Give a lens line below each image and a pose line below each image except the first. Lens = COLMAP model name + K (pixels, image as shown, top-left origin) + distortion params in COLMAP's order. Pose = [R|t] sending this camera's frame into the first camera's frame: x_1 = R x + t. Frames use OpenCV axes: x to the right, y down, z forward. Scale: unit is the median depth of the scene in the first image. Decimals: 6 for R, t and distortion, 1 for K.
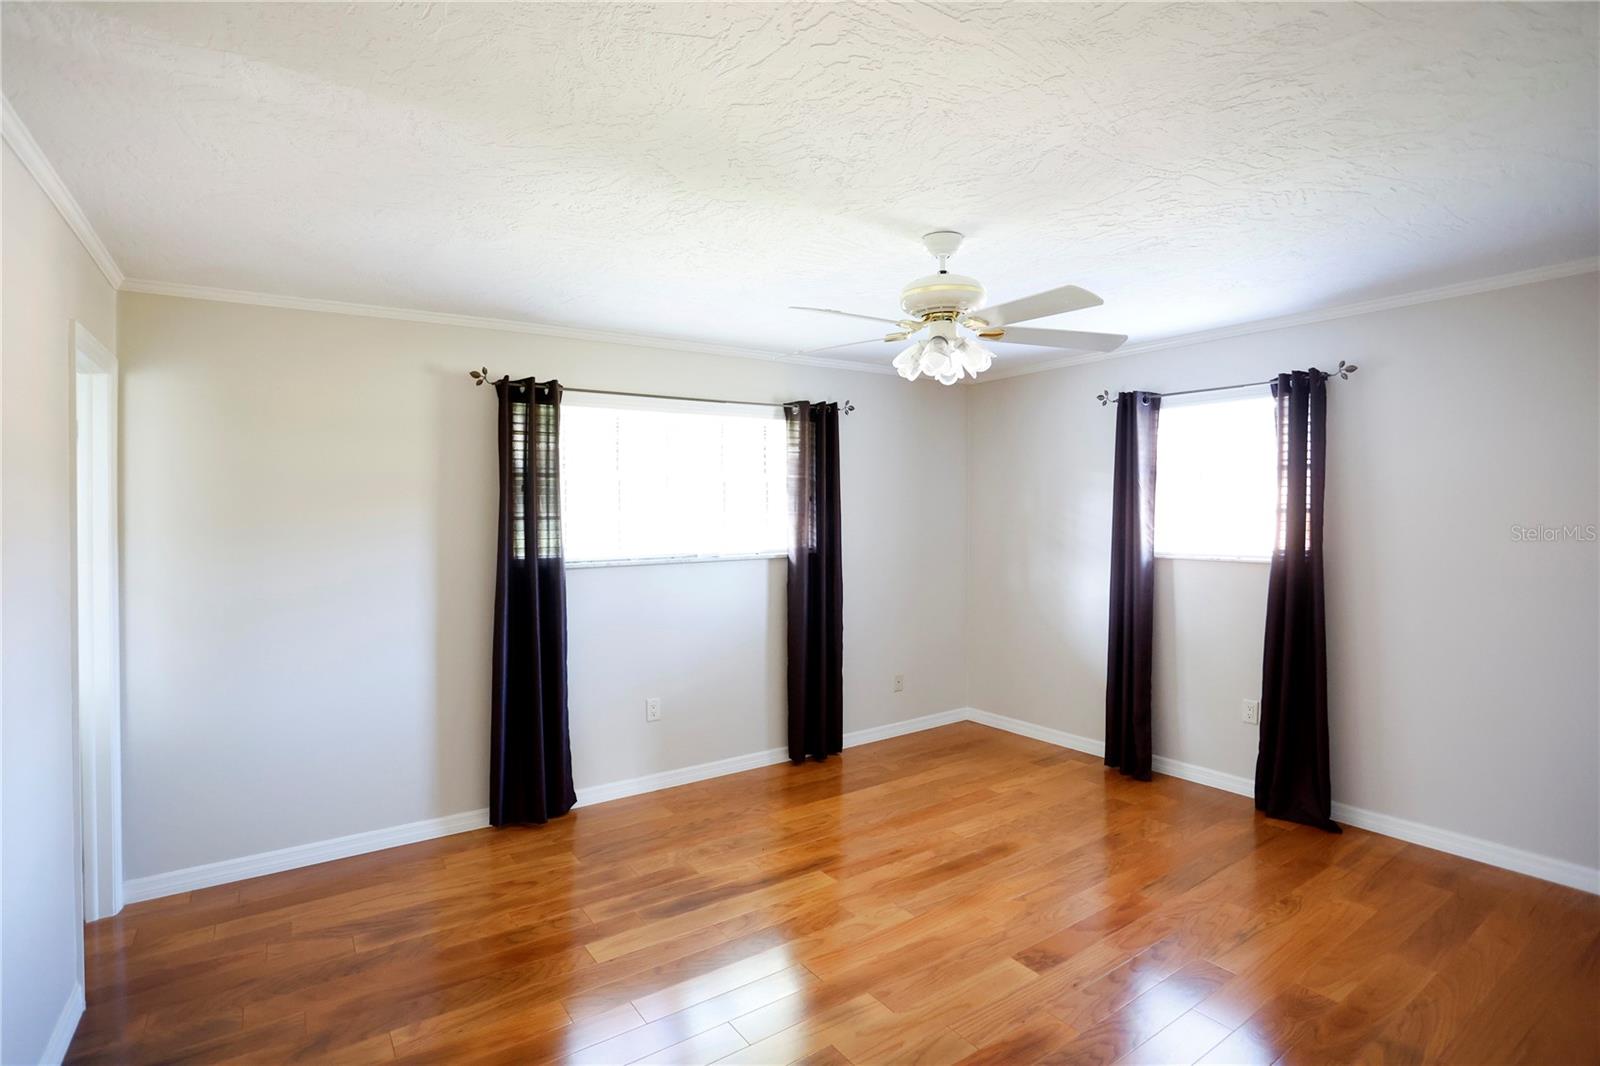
lens RADIAL K [[780.2, 0, 806.1], [0, 780.2, 526.7], [0, 0, 1]] dist [-0.044184, 0.004599]
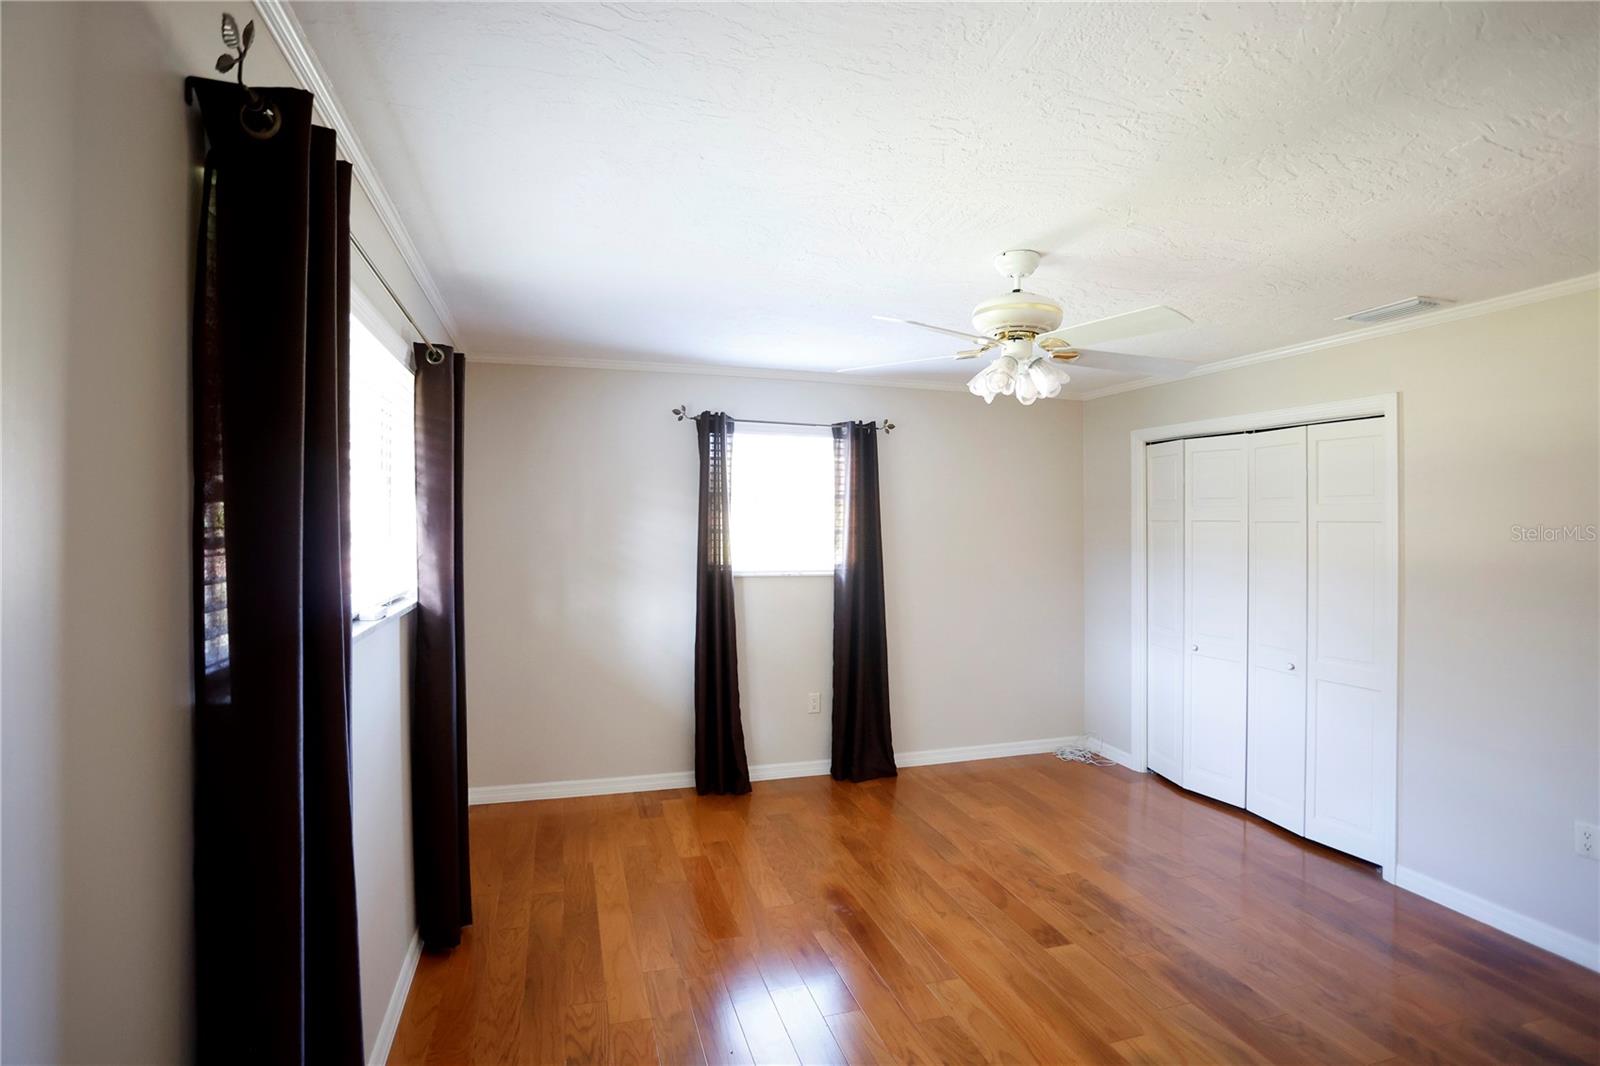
lens RADIAL K [[780.2, 0, 800.0], [0, 780.2, 533.5], [0, 0, 1]] dist [-0.044184, 0.004599]
pose [[0.308422, 0.004262, 0.951240, -0.584221], [0.009626, 0.999925, -0.007601, -0.009230], [-0.951201, 0.011501, 0.308358, 0.672381]]
